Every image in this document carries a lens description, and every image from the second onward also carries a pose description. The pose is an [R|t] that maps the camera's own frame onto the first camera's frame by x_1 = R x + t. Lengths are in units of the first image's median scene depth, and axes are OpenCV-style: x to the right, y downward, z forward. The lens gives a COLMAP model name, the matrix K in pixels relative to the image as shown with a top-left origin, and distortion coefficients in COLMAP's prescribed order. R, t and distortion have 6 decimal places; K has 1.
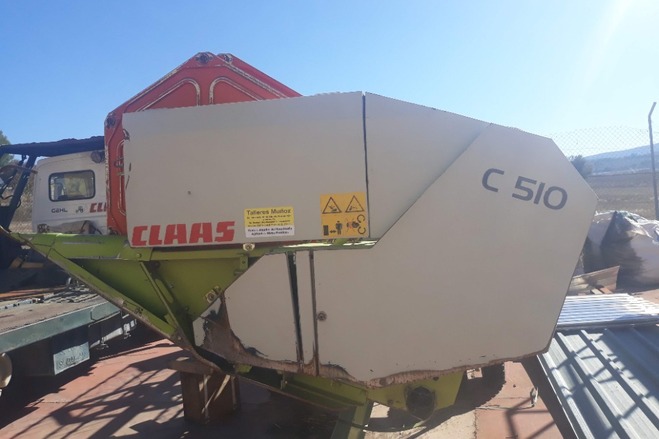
lens RADIAL K [[533.4, 0, 329.5], [0, 533.4, 220.4], [0, 0, 1]] dist [0.018712, -0.005460]
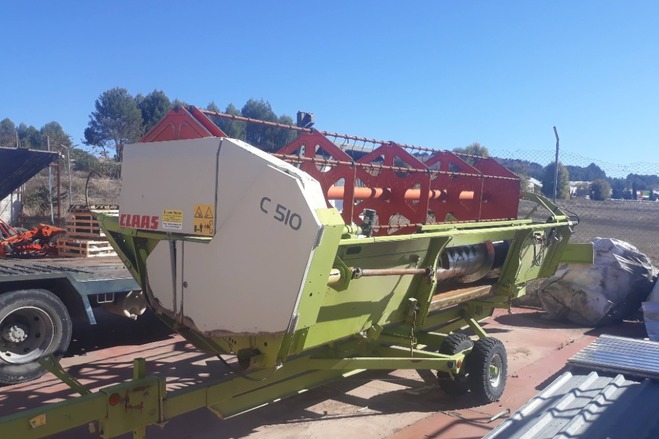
lens RADIAL K [[533.4, 0, 330.7], [0, 533.4, 217.5], [0, 0, 1]] dist [0.018712, -0.005460]
pose [[0.880863, 0.097701, -0.463180, 1.031890], [-0.100791, 0.994742, 0.018146, -0.078388], [0.462517, 0.030700, 0.886079, -0.162128]]
